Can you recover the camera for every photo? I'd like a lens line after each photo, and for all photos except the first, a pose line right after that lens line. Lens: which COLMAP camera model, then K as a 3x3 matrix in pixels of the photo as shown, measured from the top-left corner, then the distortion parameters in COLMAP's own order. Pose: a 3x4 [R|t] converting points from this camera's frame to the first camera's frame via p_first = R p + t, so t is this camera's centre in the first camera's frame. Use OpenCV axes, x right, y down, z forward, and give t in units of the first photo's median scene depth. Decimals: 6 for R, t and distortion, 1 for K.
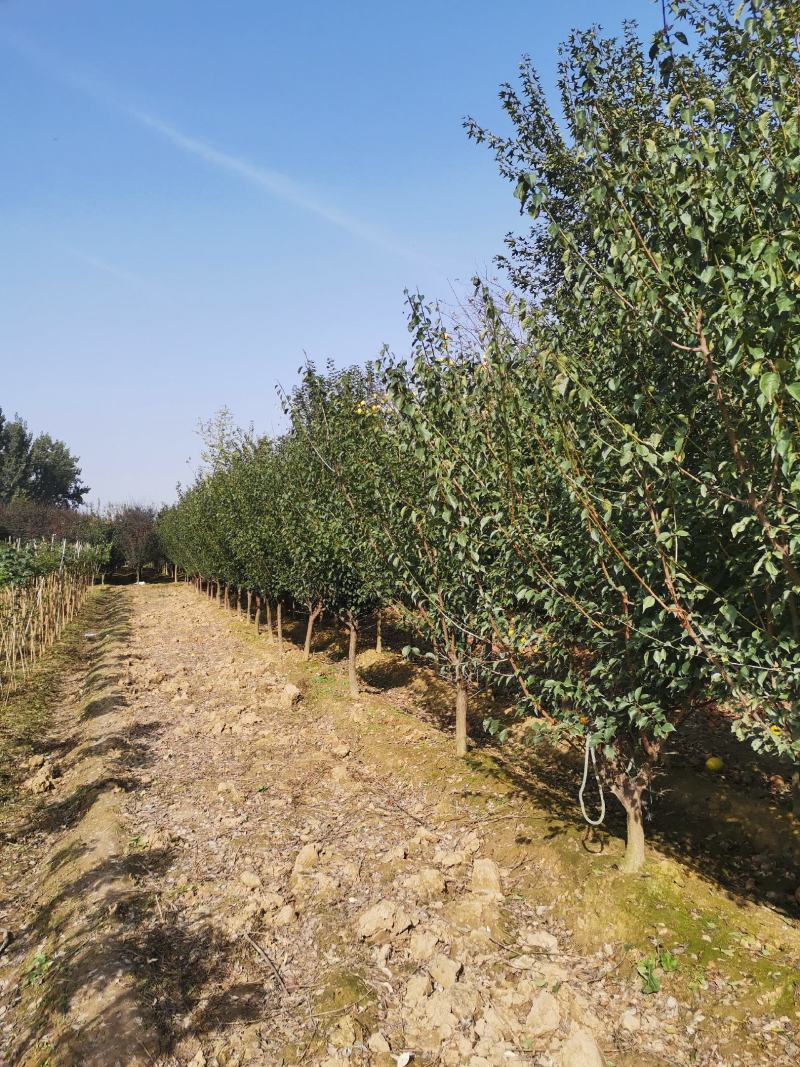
lens RADIAL K [[790.9, 0, 397.7], [0, 790.9, 525.0], [0, 0, 1]] dist [0.043403, -0.055285]
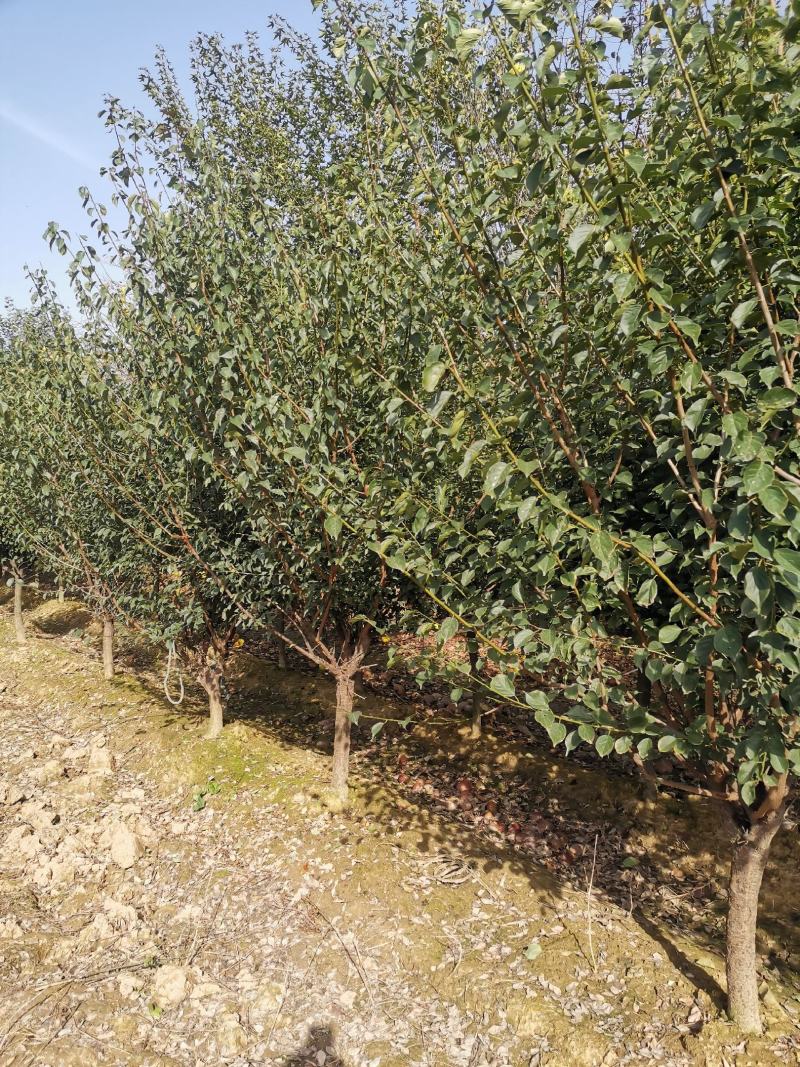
lens RADIAL K [[790.9, 0, 407.7], [0, 790.9, 529.1], [0, 0, 1]] dist [0.043403, -0.055285]
pose [[0.939830, -0.029272, 0.340386, 0.181421], [0.005800, 0.997546, 0.069772, -0.004647], [-0.341593, -0.063600, 0.937693, -0.380126]]
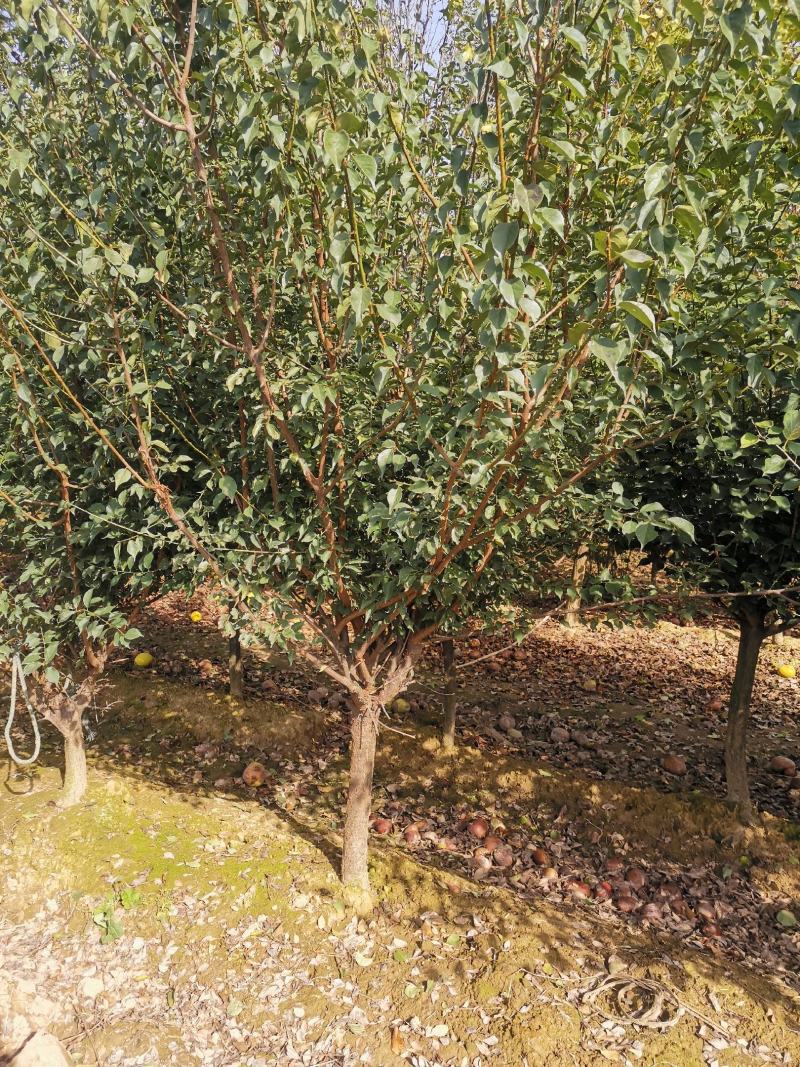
lens RADIAL K [[790.9, 0, 408.0], [0, 790.9, 532.8], [0, 0, 1]] dist [0.043403, -0.055285]
pose [[0.740425, -0.065378, 0.668951, 0.009700], [-0.028291, 0.991345, 0.128199, 0.033414], [-0.671543, -0.113847, 0.732167, 0.193237]]
